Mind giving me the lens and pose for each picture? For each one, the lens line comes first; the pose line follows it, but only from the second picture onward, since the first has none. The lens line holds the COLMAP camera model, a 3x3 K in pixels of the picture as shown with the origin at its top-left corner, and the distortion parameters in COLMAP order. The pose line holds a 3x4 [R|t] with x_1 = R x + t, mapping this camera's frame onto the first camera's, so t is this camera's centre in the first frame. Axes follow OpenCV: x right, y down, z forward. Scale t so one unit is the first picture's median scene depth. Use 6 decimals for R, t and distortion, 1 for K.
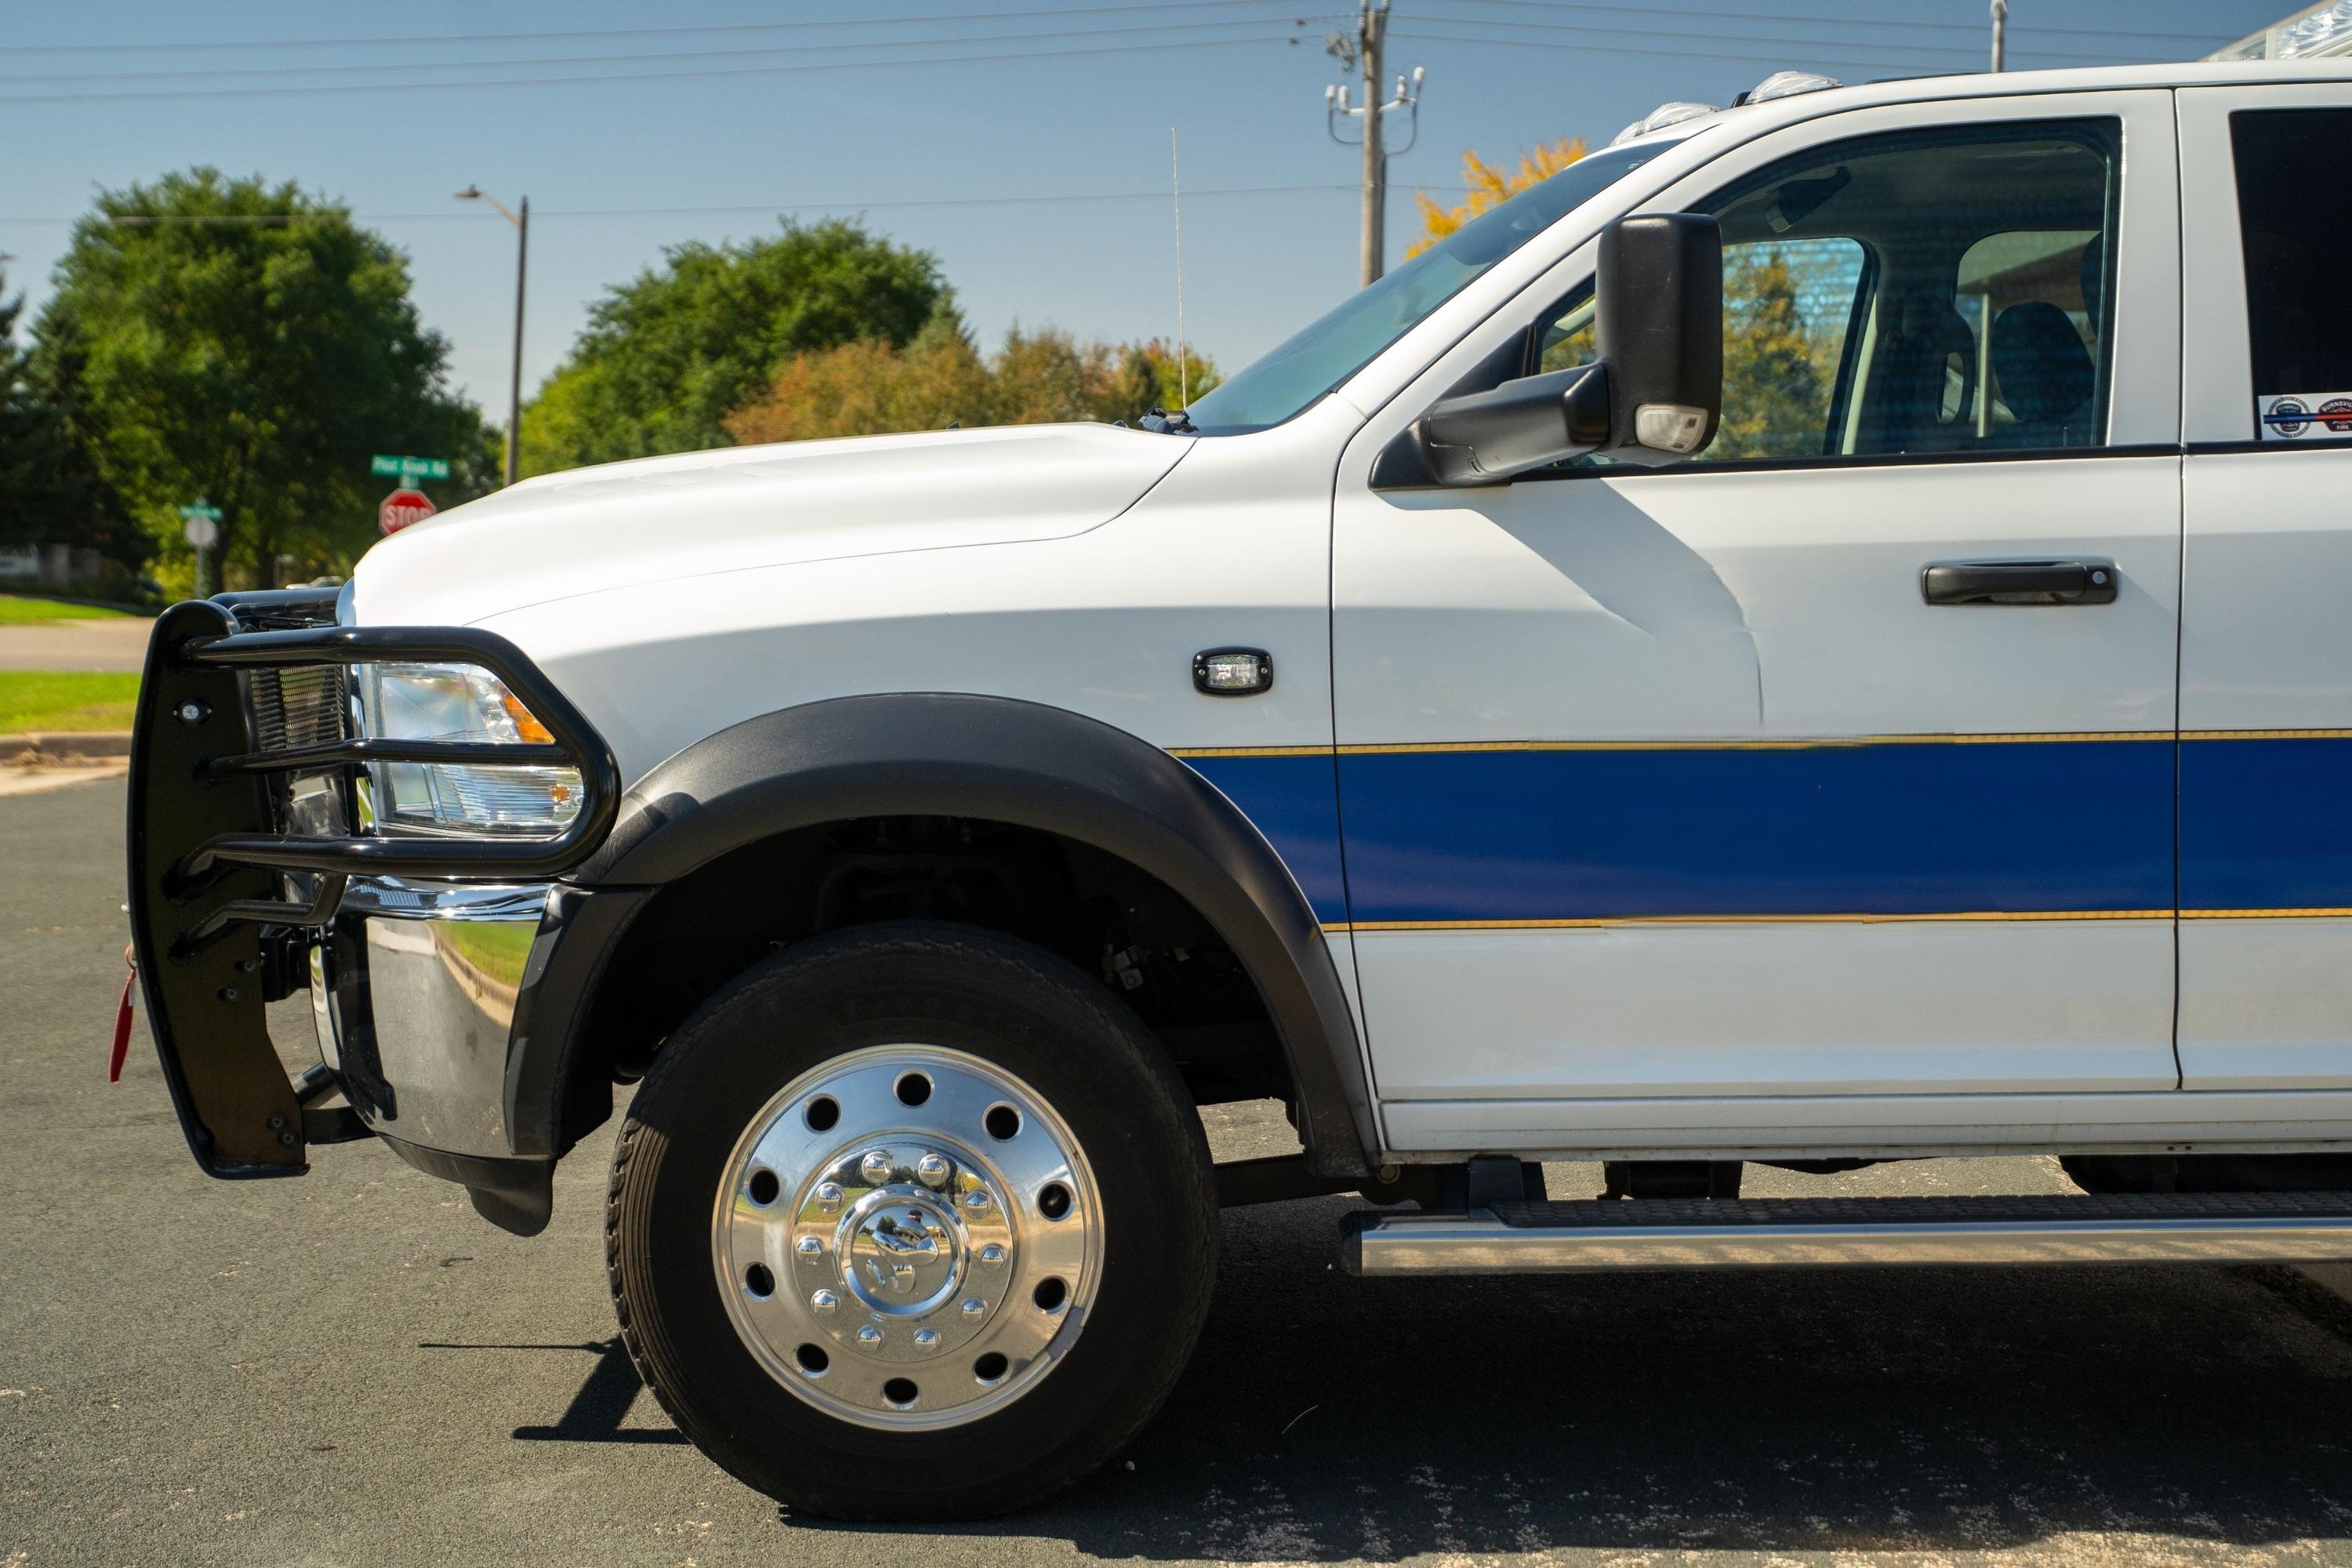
lens RADIAL K [[3177.5, 0, 1178.4], [0, 3177.5, 788.7], [0, 0, 1]] dist [0.024189, 0.055985]
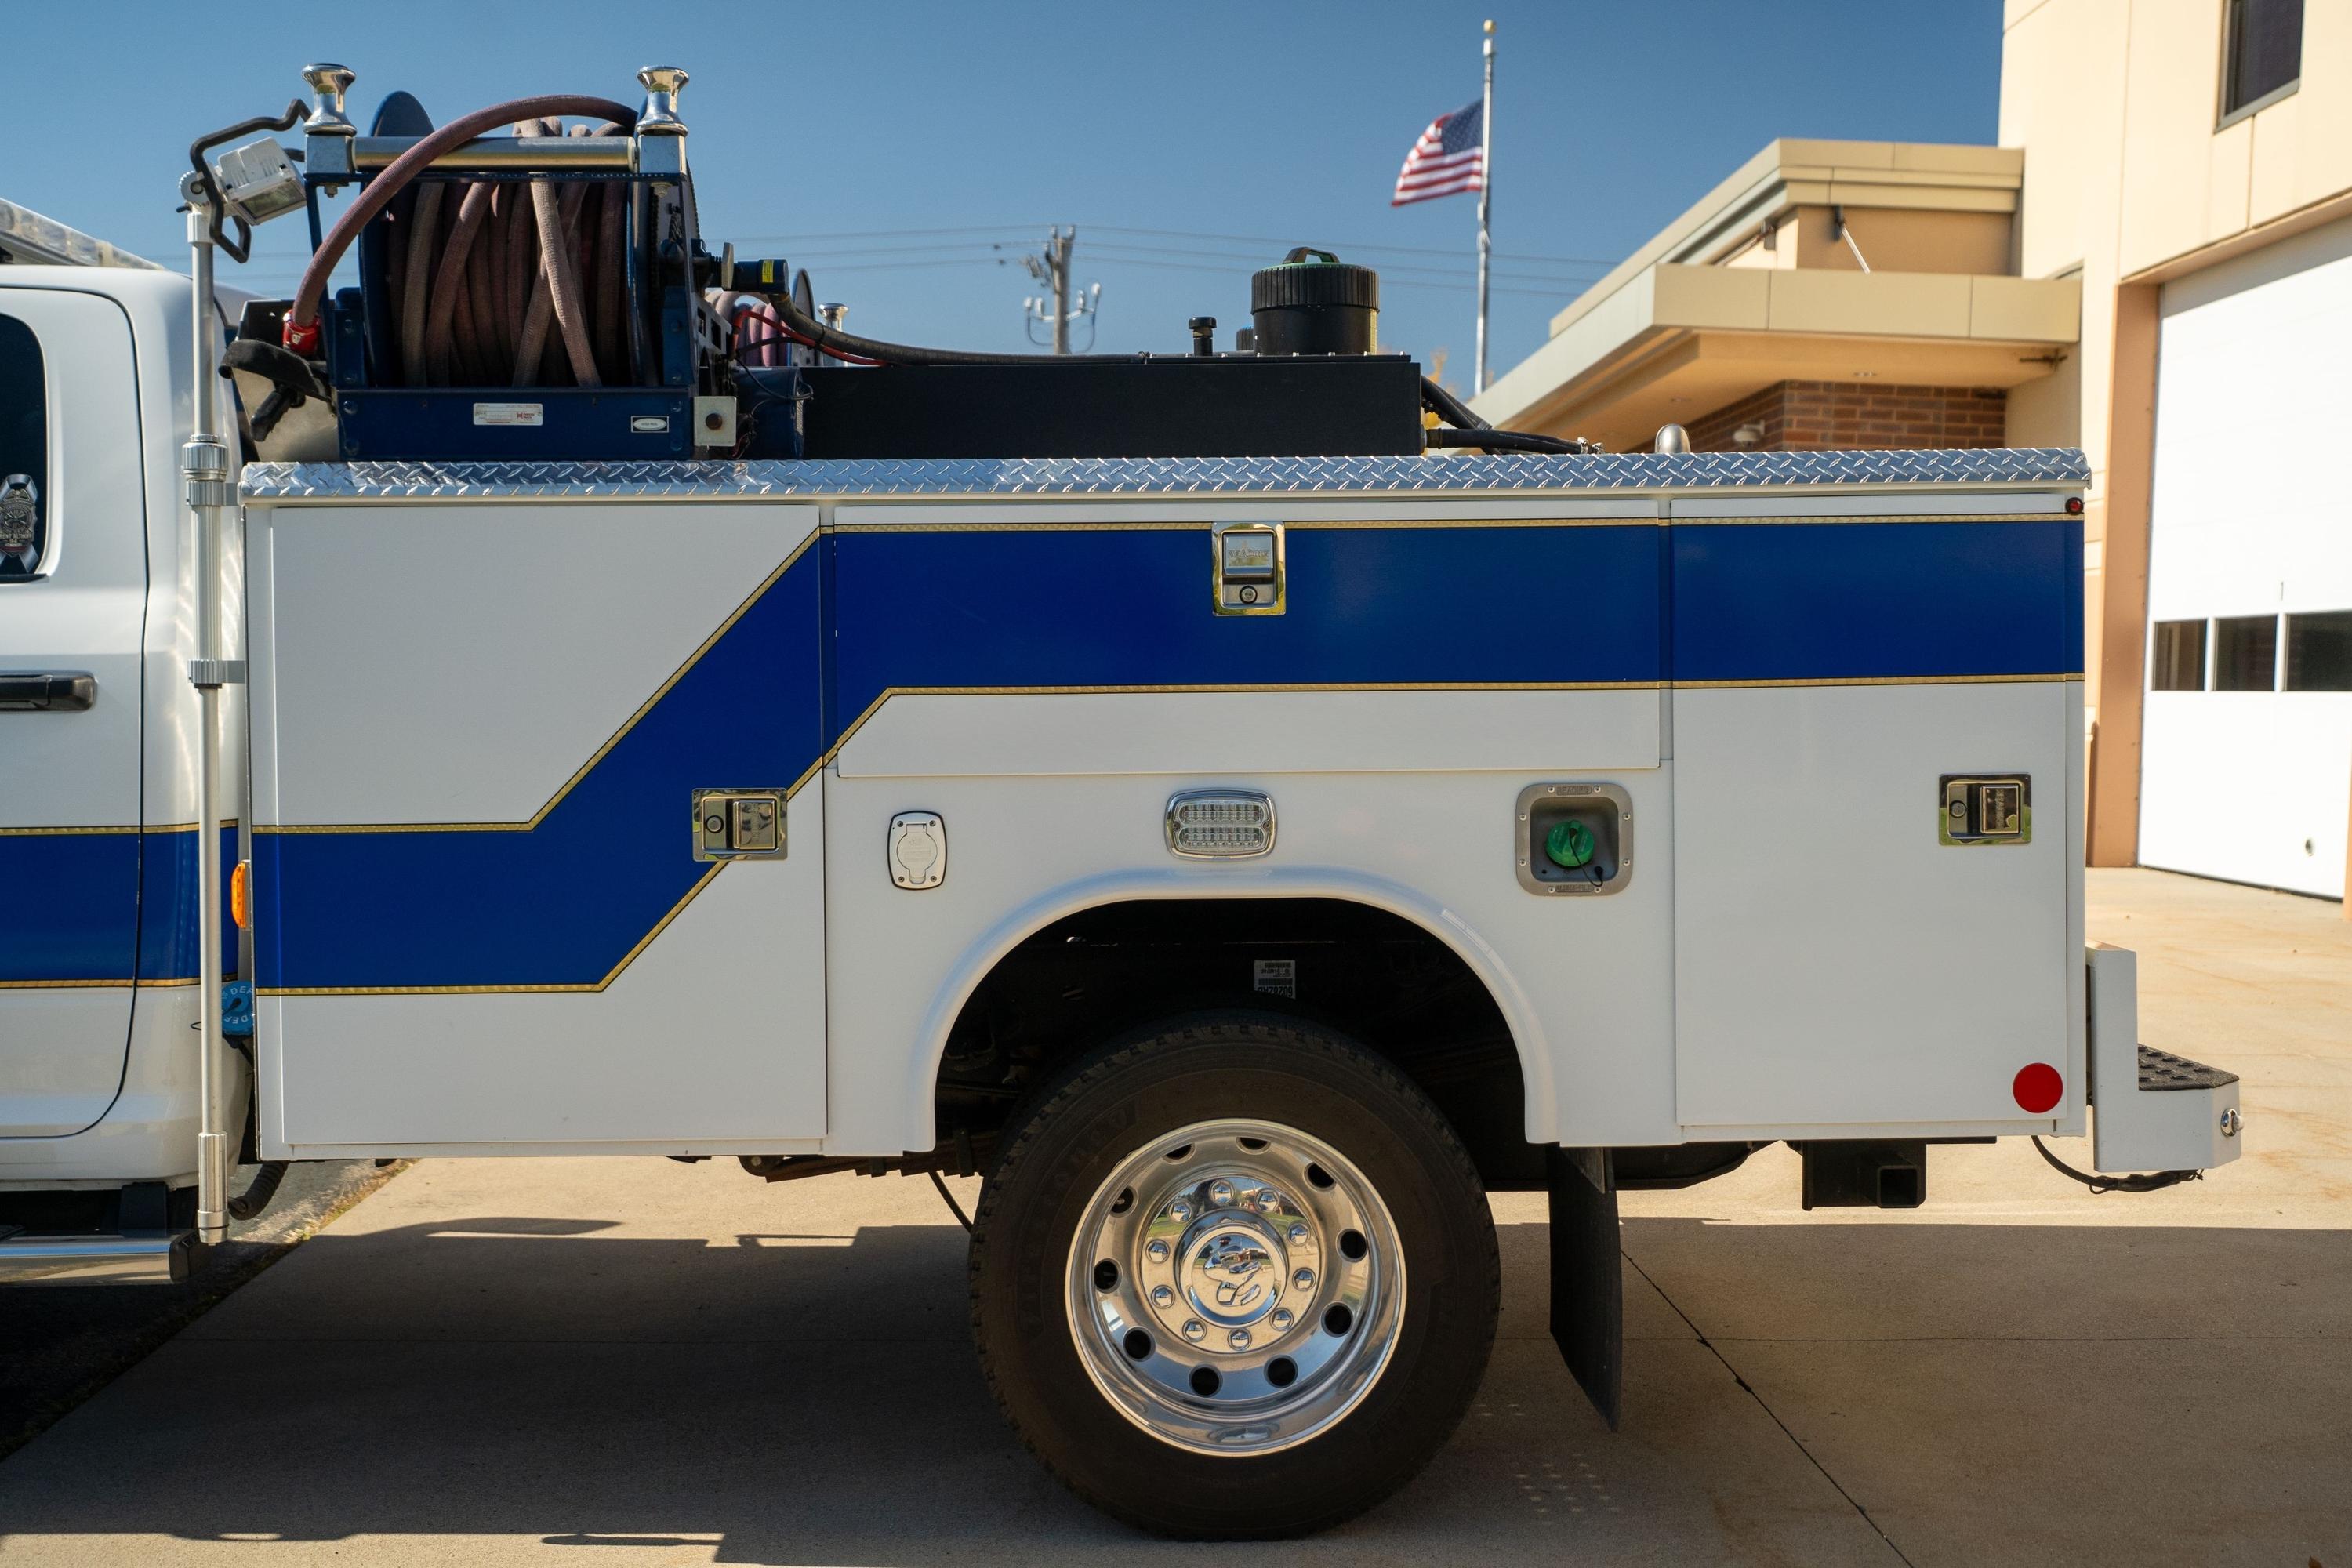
lens RADIAL K [[2590.0, 0, 1155.6], [0, 2590.0, 782.1], [0, 0, 1]] dist [0.007852, 0.026869]
pose [[0.999859, 0.005981, 0.015675, 0.084322], [-0.005462, 0.999443, -0.032915, -0.000570], [-0.015864, 0.032825, 0.999335, 0.002045]]
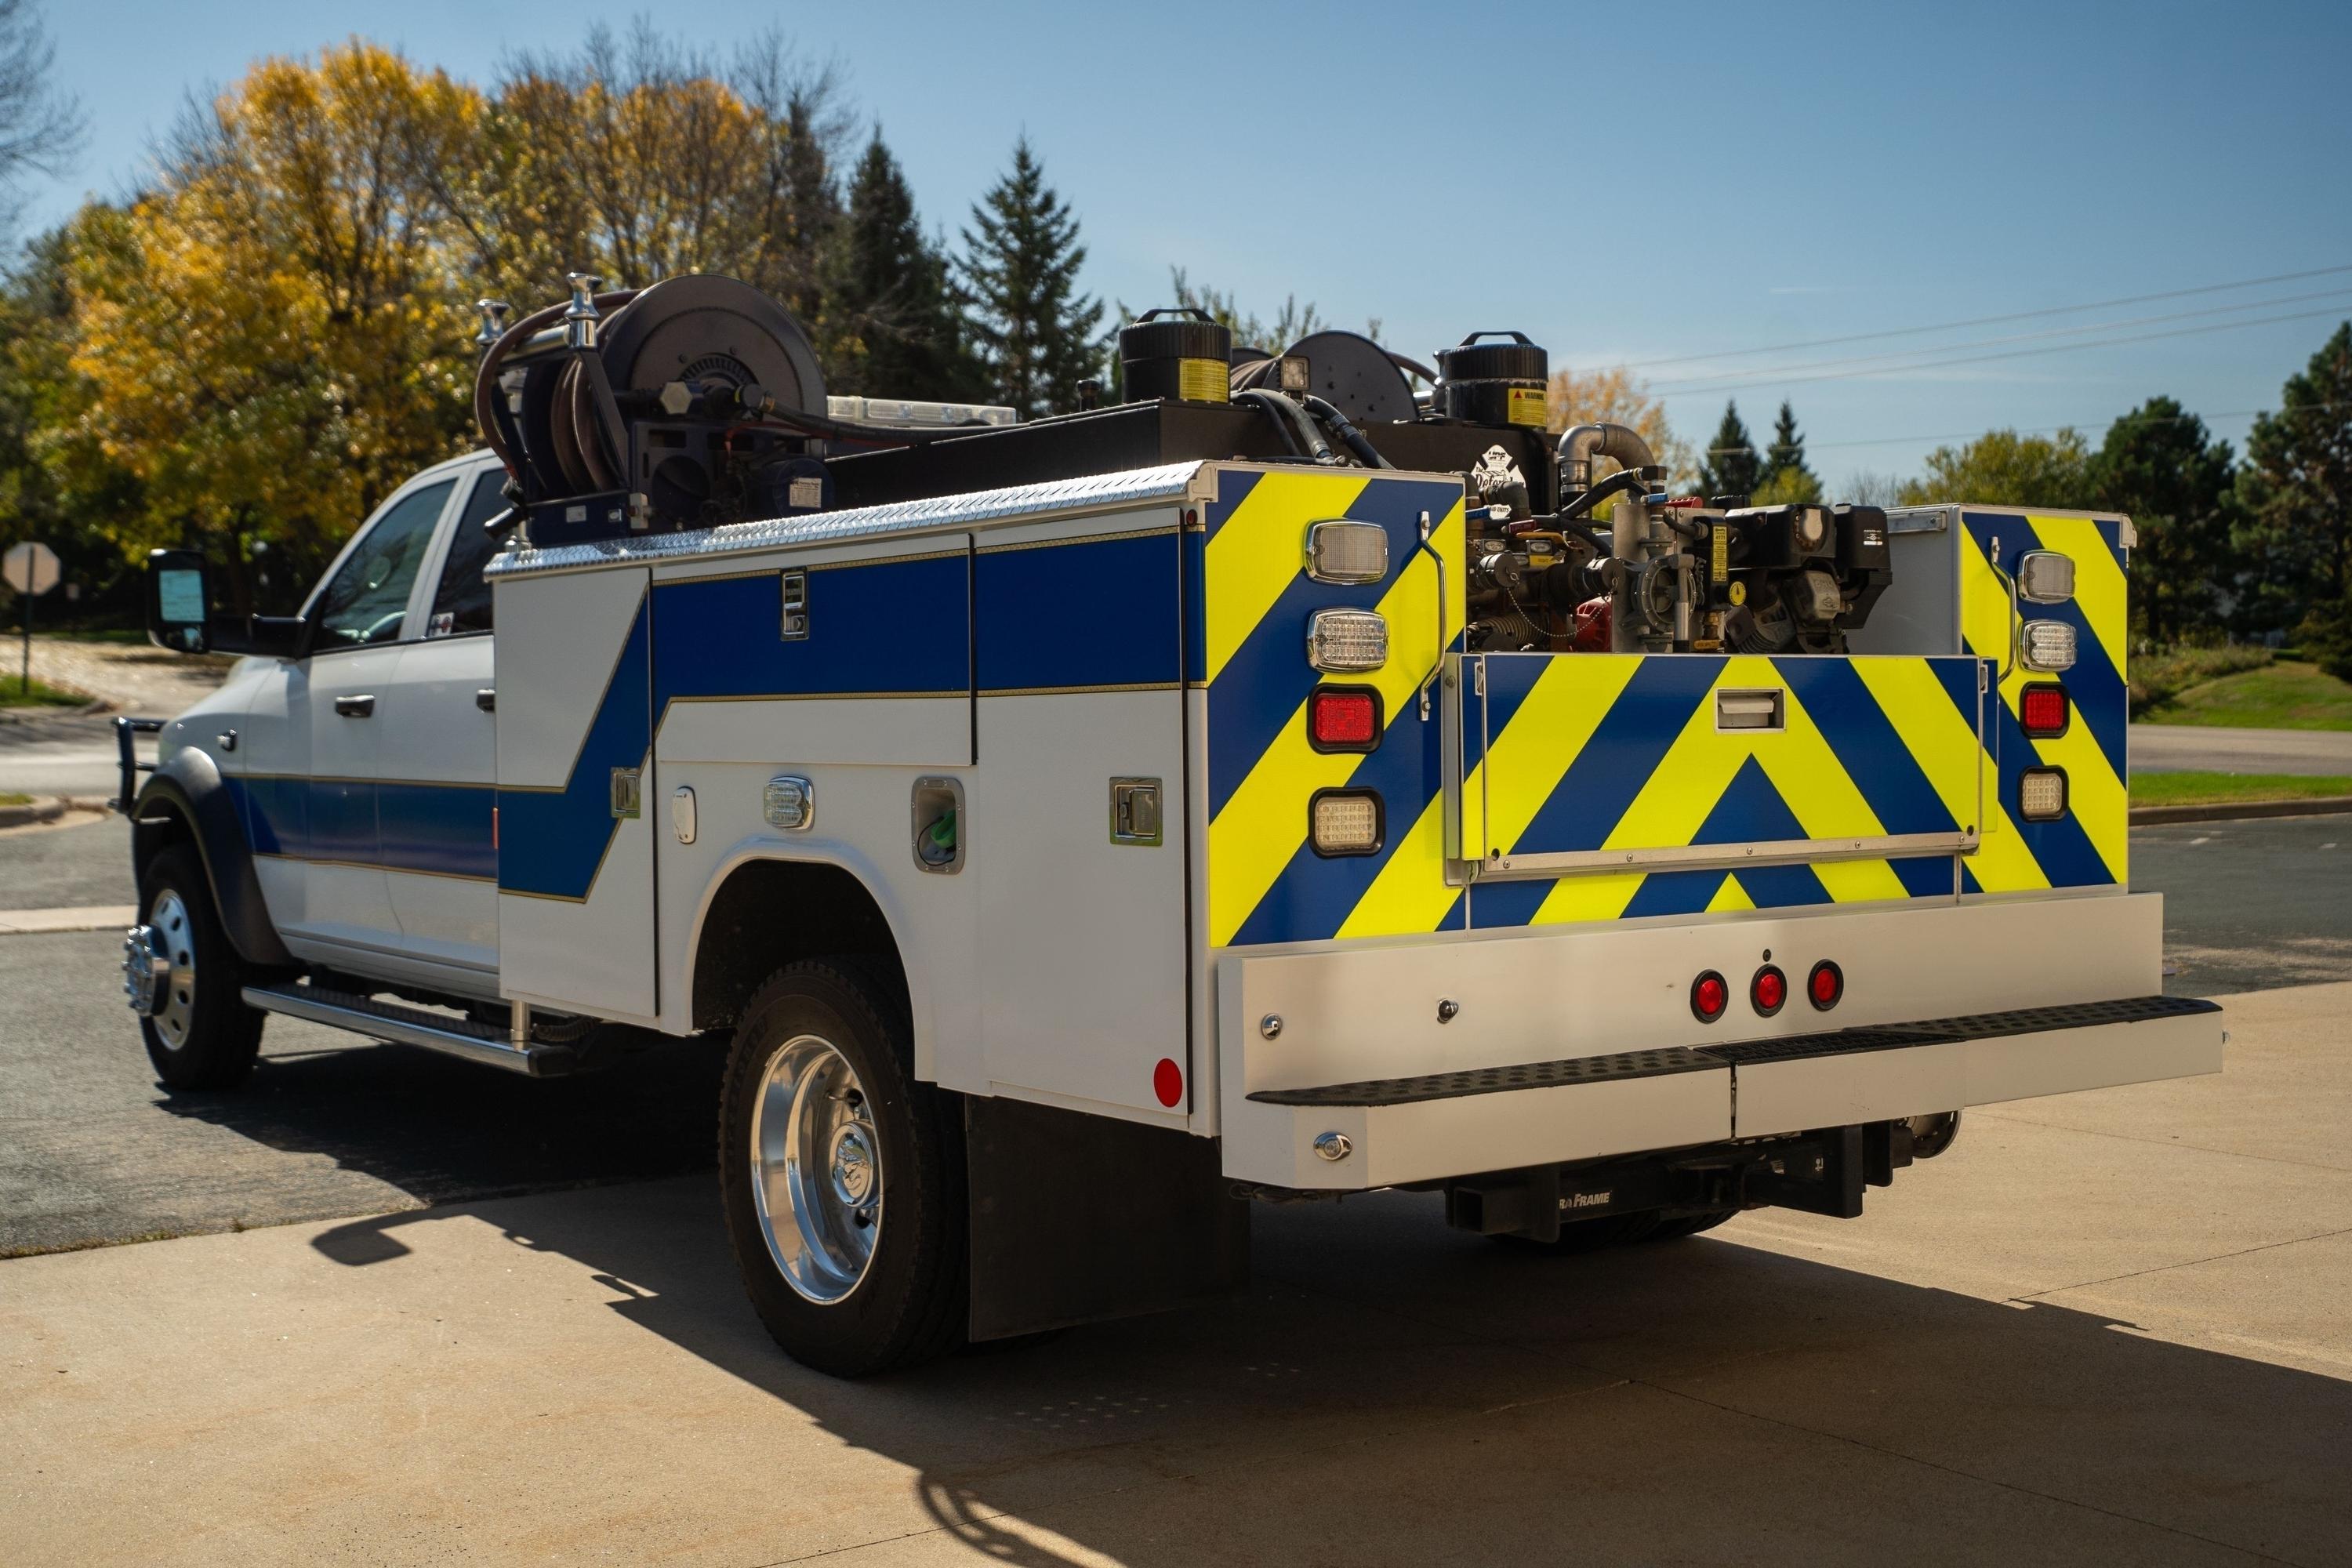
lens RADIAL K [[2702.9, 0, 1176.0], [0, 2702.9, 784.0], [0, 0, 1]] dist [0.022753, 0.035998]
pose [[0.585088, 0.031546, -0.810356, 0.187217], [-0.062235, 0.998043, -0.006083, -0.003076], [0.808579, 0.053992, 0.585906, 0.033018]]
